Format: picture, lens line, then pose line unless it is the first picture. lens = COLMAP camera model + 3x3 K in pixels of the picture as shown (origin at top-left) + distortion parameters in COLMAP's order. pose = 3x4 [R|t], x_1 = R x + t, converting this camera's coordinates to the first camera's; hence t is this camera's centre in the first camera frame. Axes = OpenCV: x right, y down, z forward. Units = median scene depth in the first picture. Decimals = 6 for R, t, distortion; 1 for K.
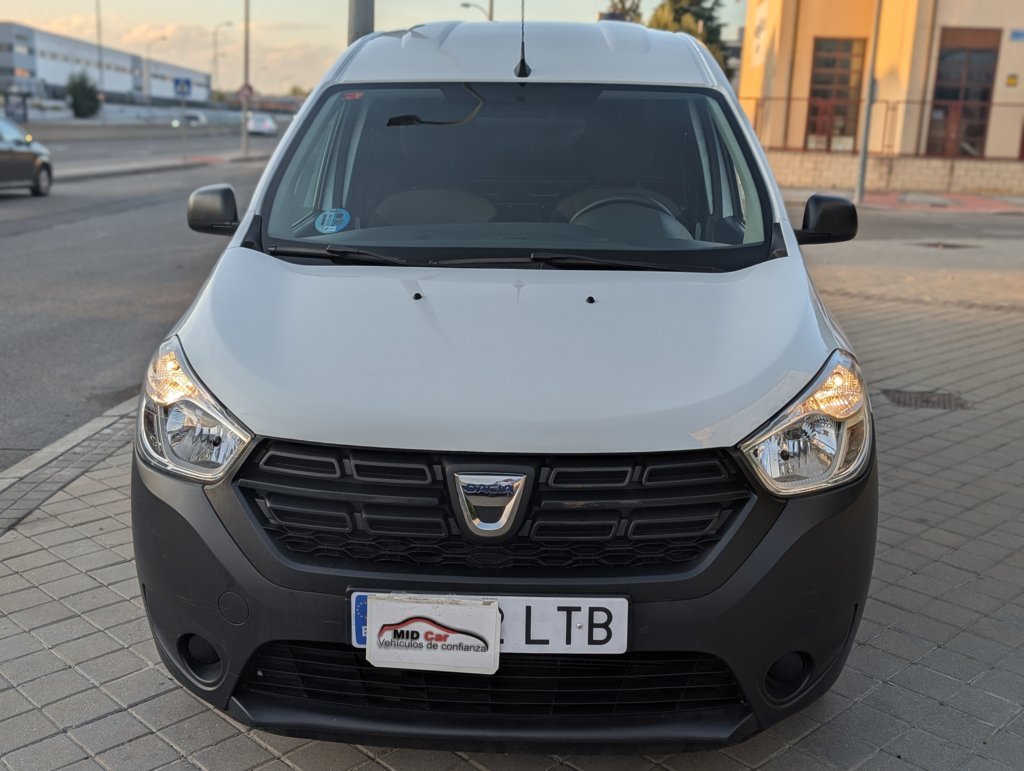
lens RADIAL K [[1085.4, 0, 512.0], [0, 1085.4, 385.5], [0, 0, 1]] dist [0.096697, -0.185680]
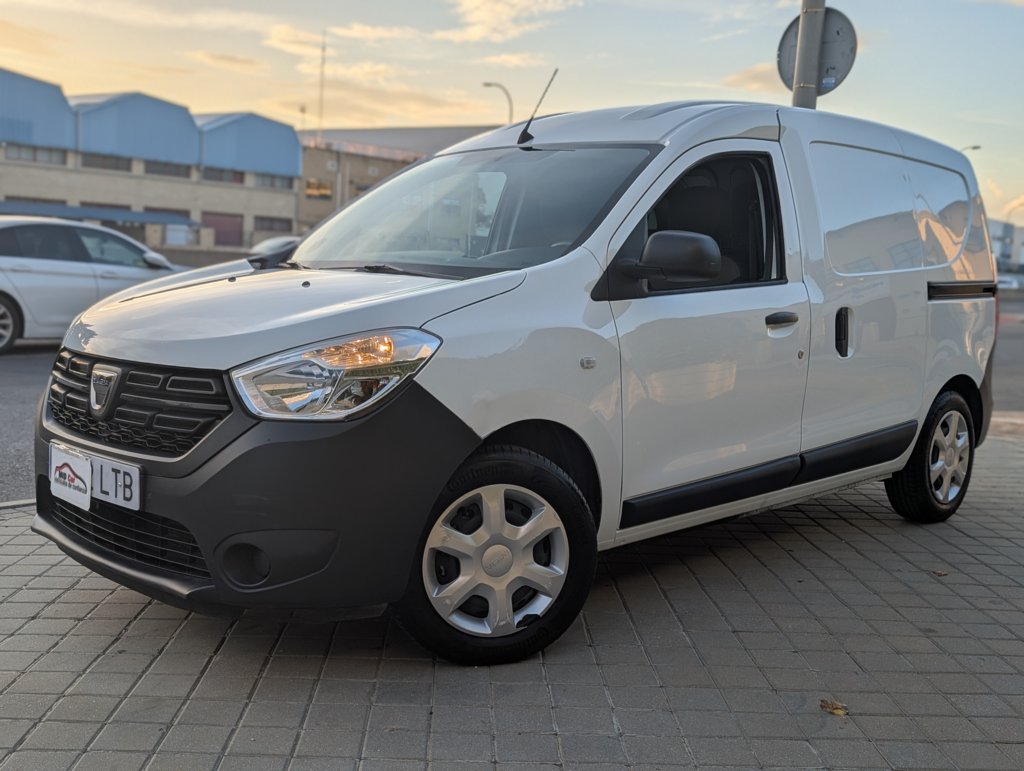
lens RADIAL K [[1085.4, 0, 512.0], [0, 1085.4, 385.5], [0, 0, 1]] dist [0.096697, -0.185680]
pose [[0.726616, 0.070691, -0.683397, 1.372511], [-0.172089, 0.981711, -0.081423, 0.123629], [0.665143, 0.176768, 0.725492, 0.293422]]
